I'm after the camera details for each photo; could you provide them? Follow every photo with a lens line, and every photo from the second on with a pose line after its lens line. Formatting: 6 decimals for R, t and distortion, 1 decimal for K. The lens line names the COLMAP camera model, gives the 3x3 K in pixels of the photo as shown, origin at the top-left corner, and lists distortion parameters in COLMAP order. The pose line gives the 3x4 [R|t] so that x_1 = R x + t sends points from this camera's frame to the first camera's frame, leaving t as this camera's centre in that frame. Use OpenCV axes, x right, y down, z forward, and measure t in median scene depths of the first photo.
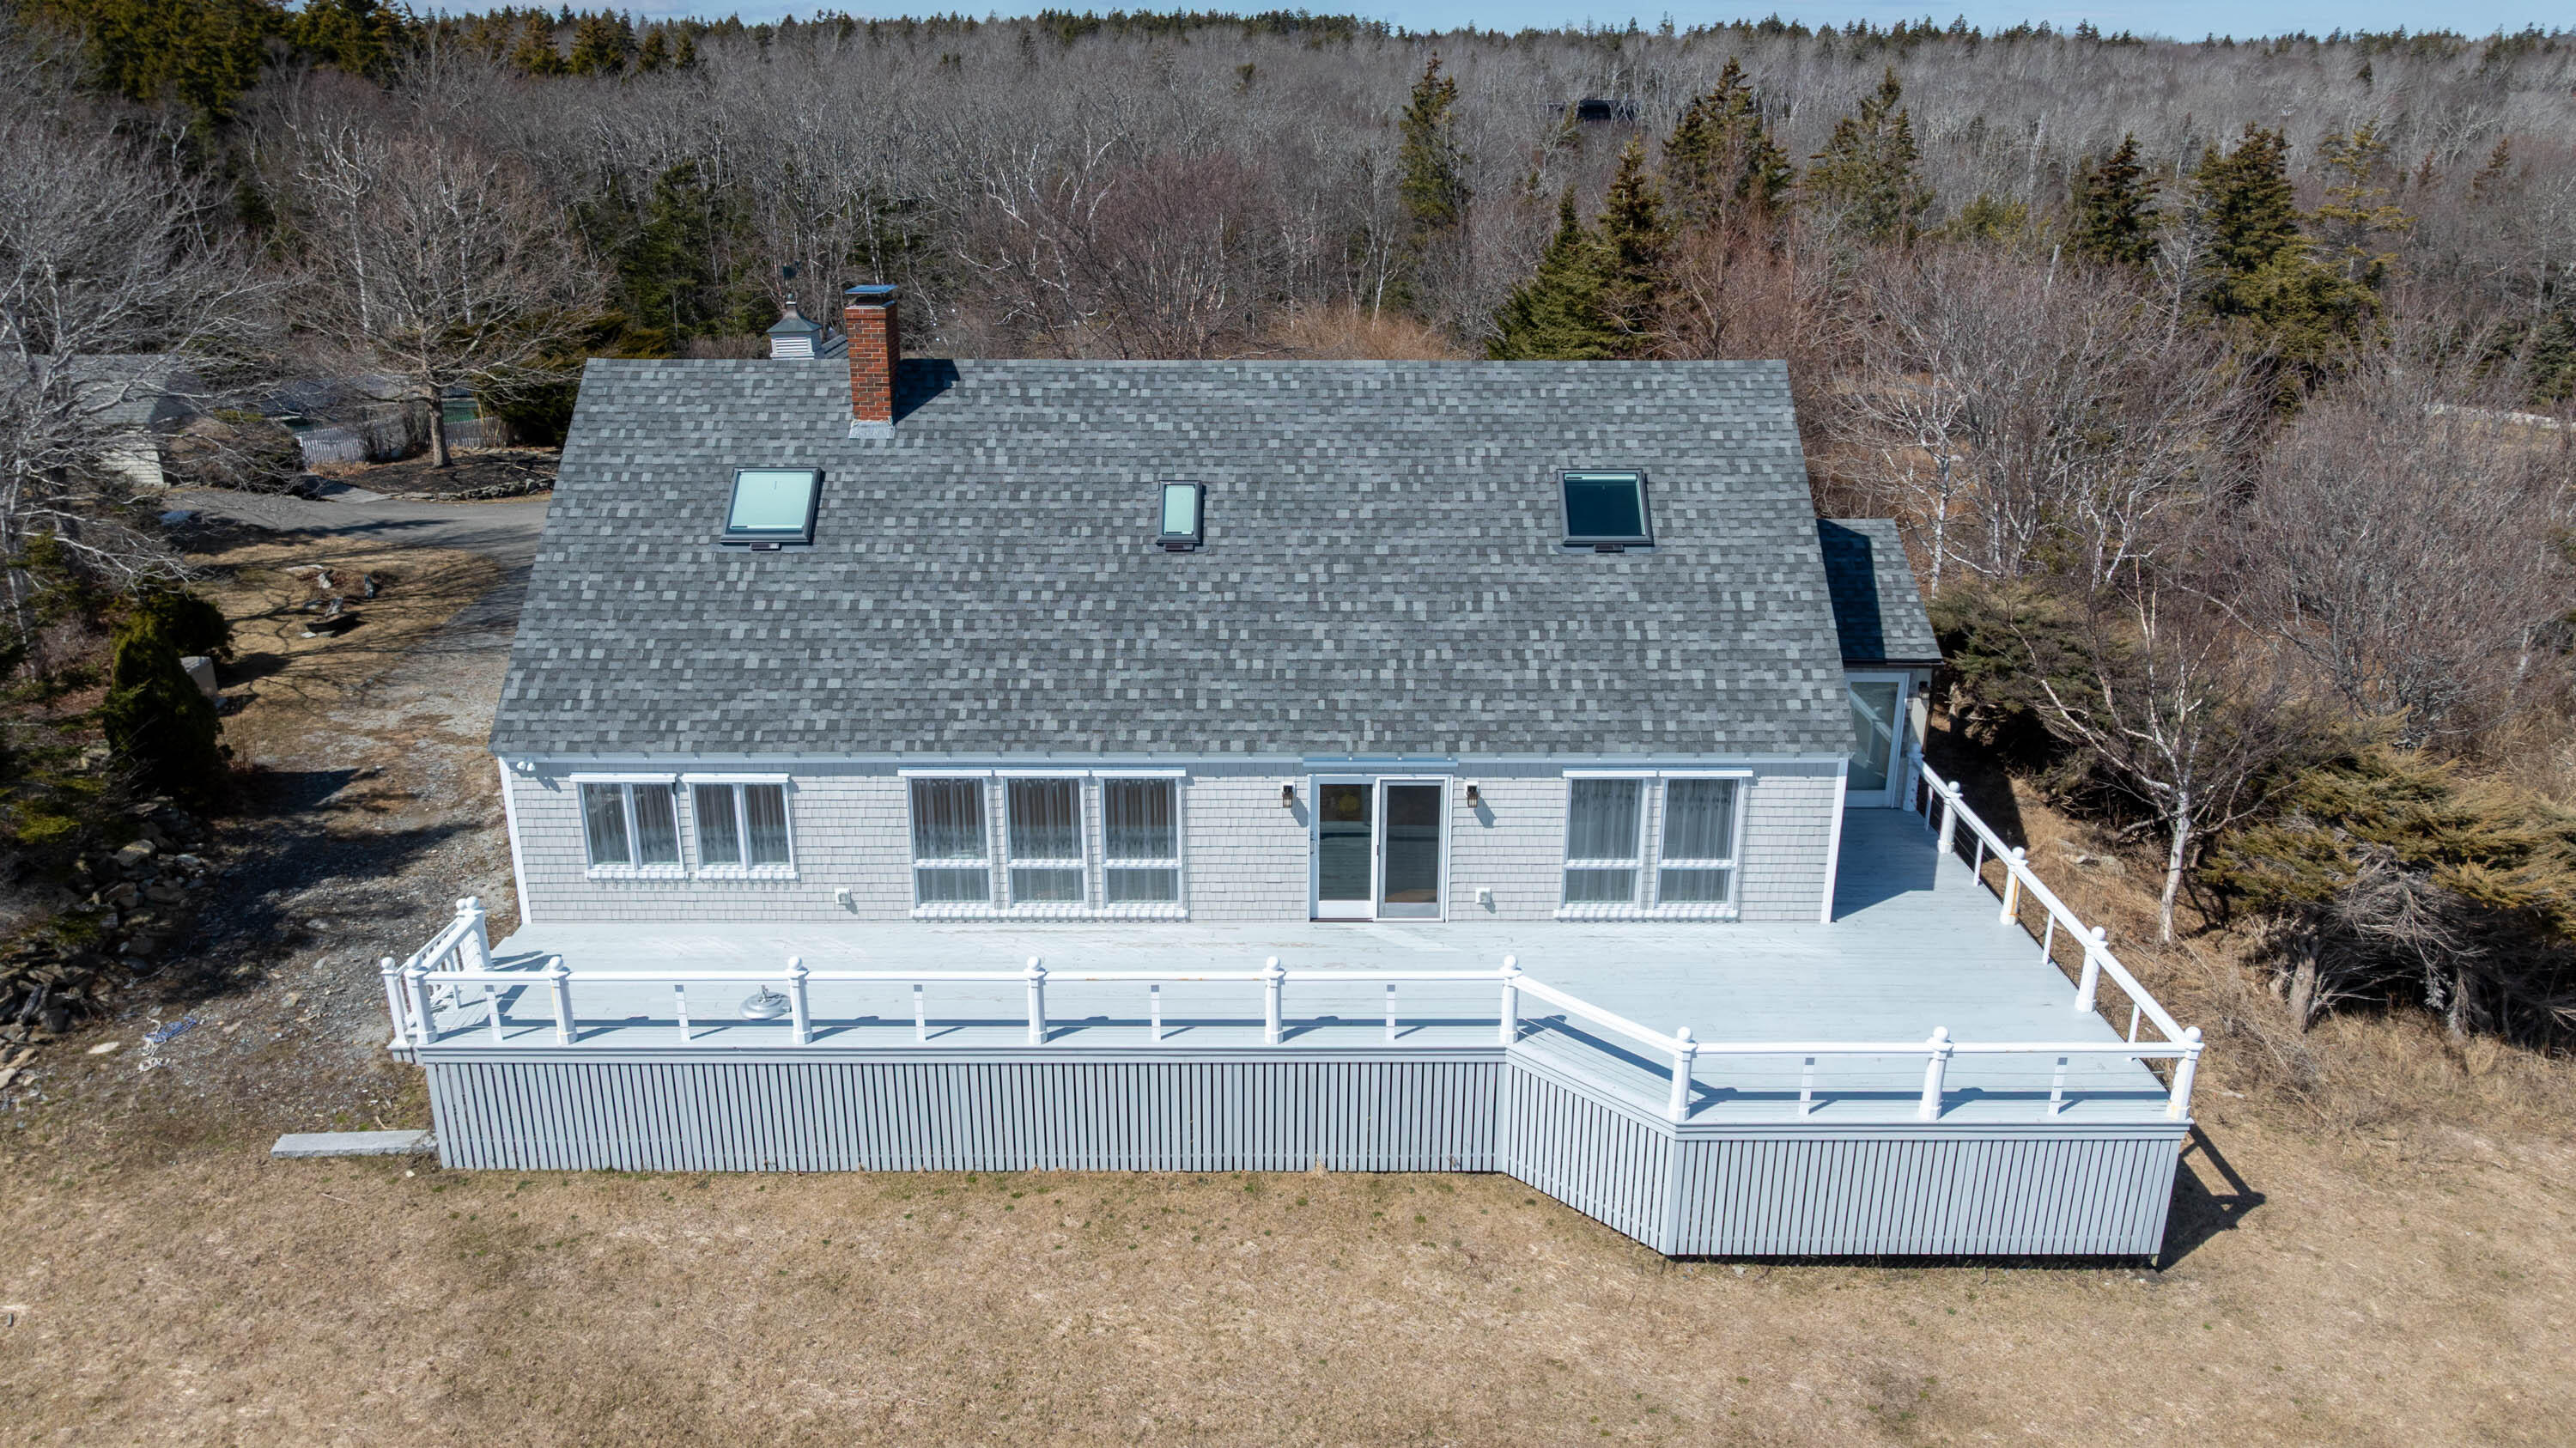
lens RADIAL K [[1819.4, 0, 1262.5], [0, 1819.4, 726.7], [0, 0, 1]] dist [-0.033248, 0.028299]
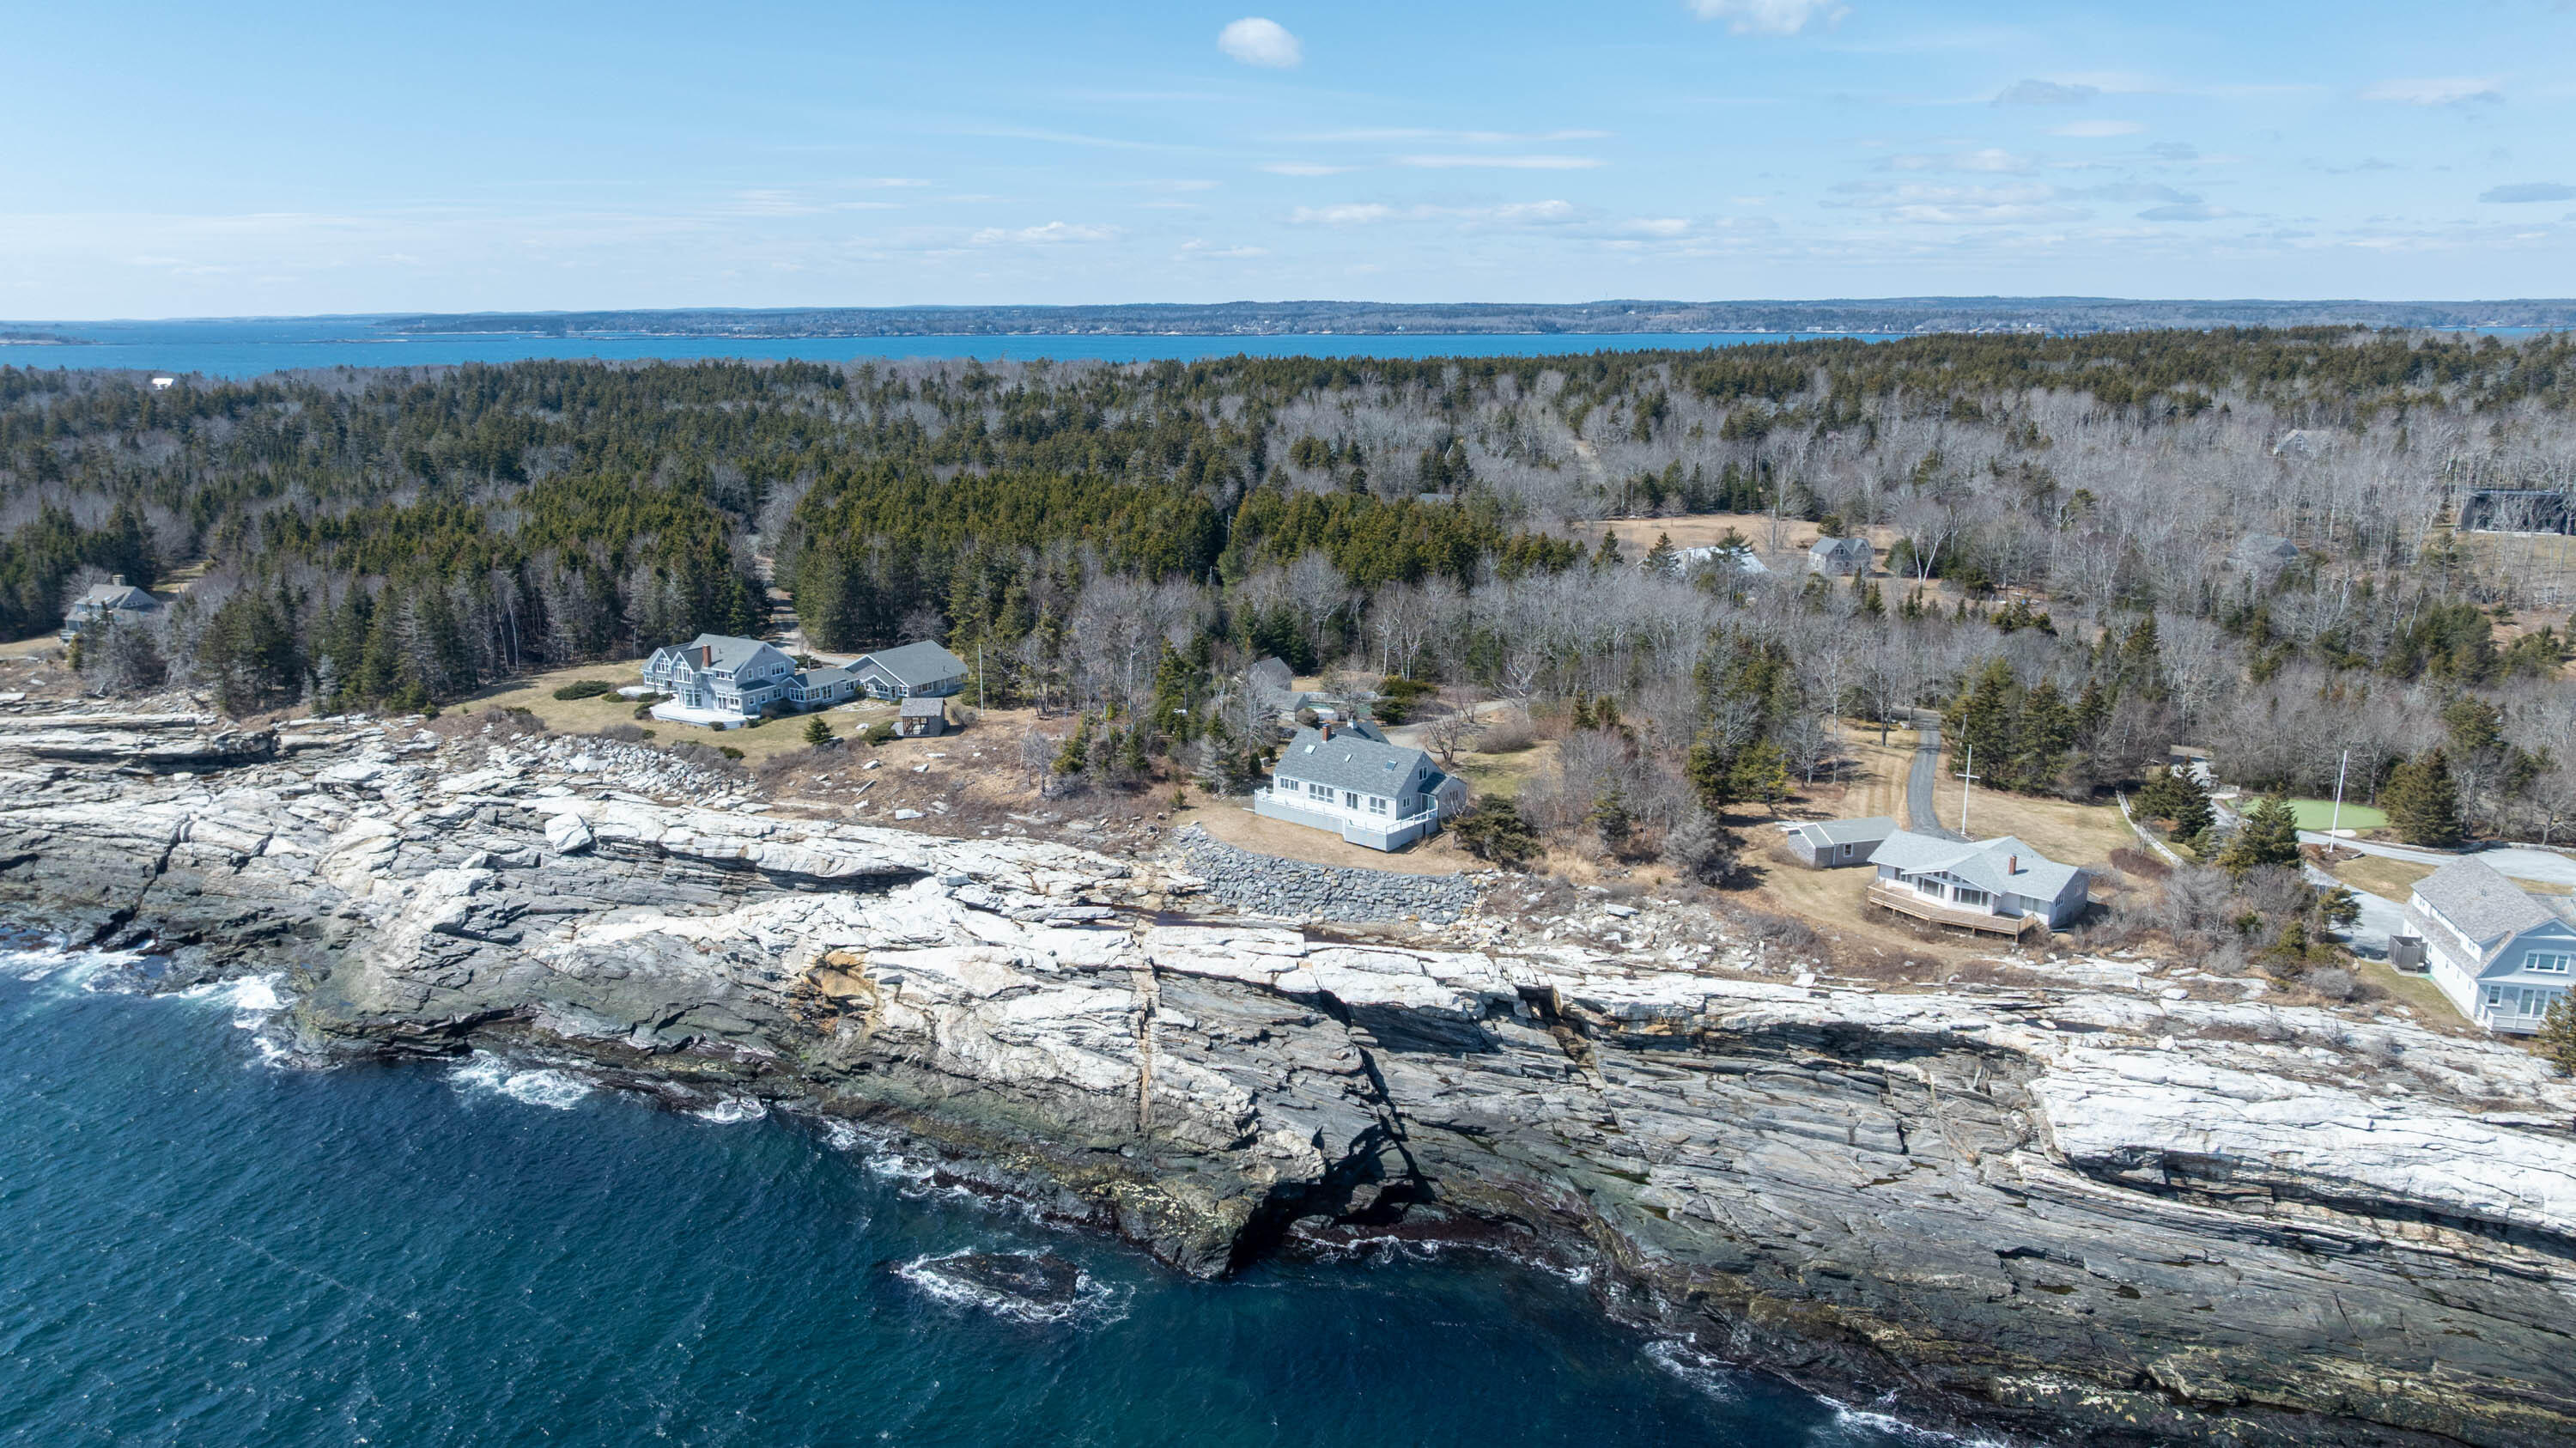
lens RADIAL K [[1819.4, 0, 1300.8], [0, 1819.4, 717.4], [0, 0, 1]] dist [-0.033248, 0.028299]
pose [[0.767129, 0.139604, -0.626118, 5.044632], [-0.206073, 0.977931, -0.034436, 0.025781], [0.607493, 0.155443, 0.778967, -5.691889]]
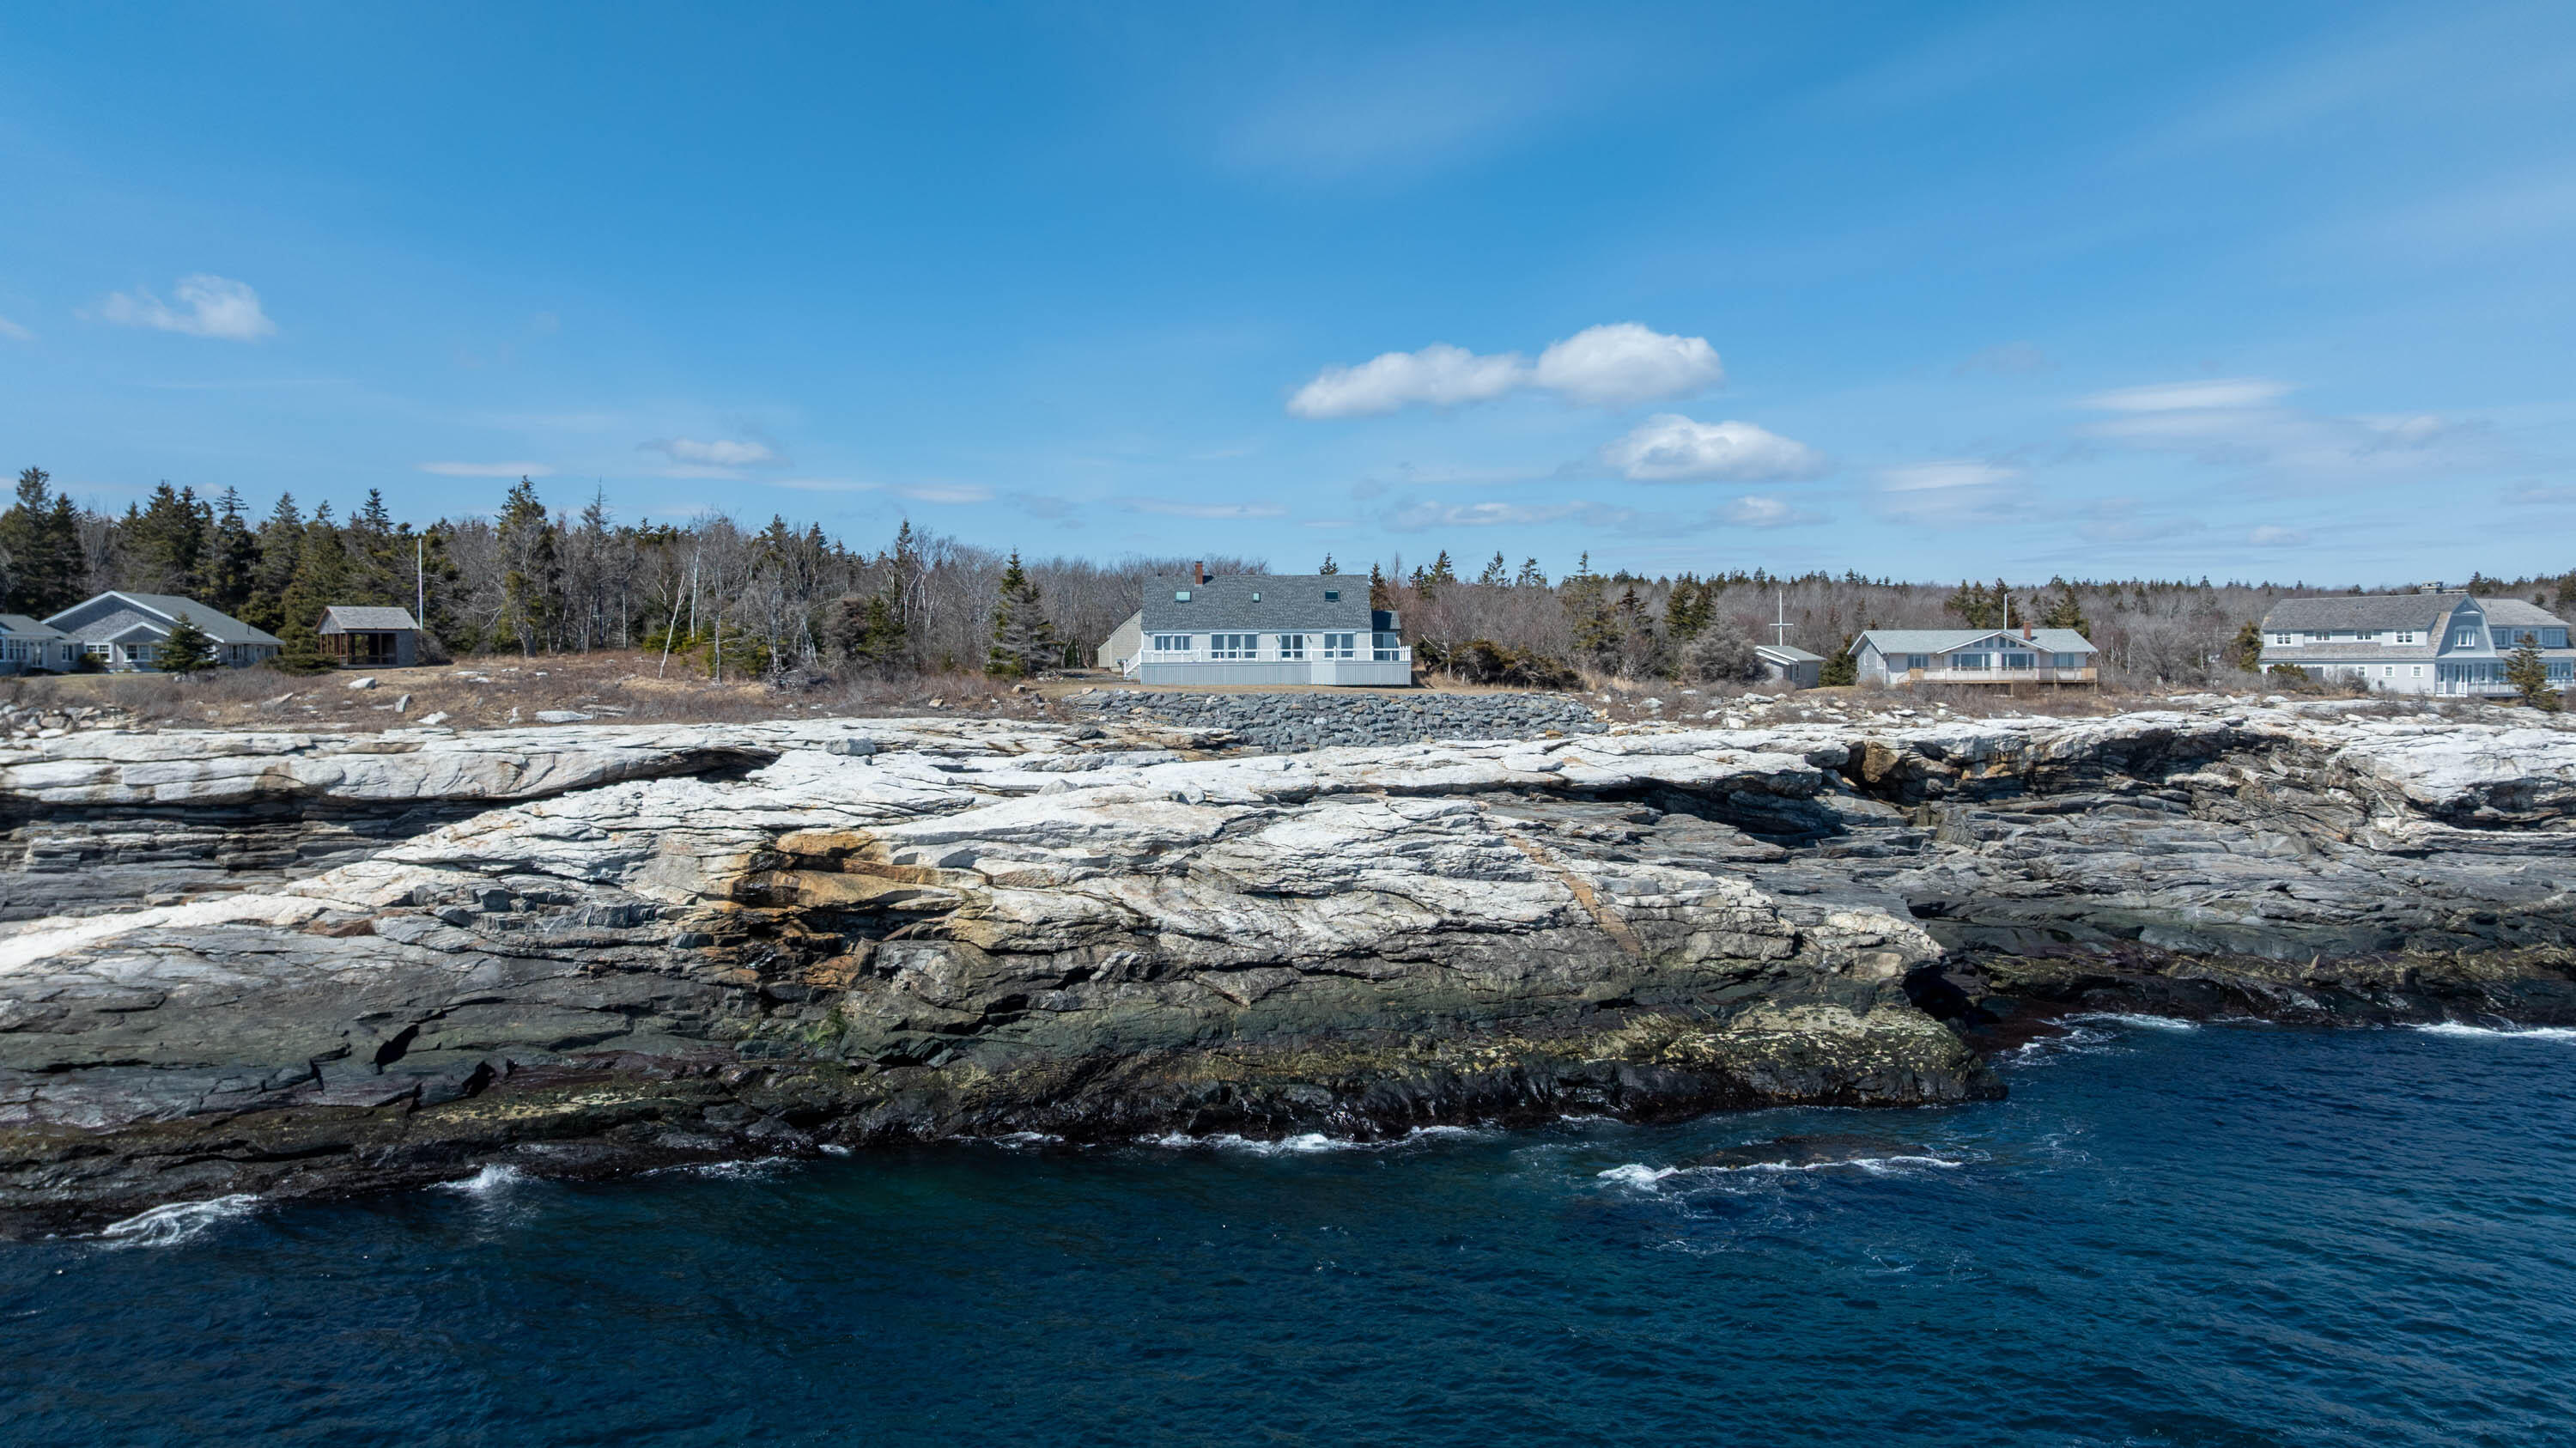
lens RADIAL K [[1819.4, 0, 1290.6], [0, 1819.4, 712.3], [0, 0, 1]] dist [-0.033248, 0.028299]
pose [[0.999294, -0.009834, 0.036263, -0.152168], [0.020341, 0.953062, -0.302092, 2.003707], [-0.031590, 0.302616, 0.952589, -4.425126]]
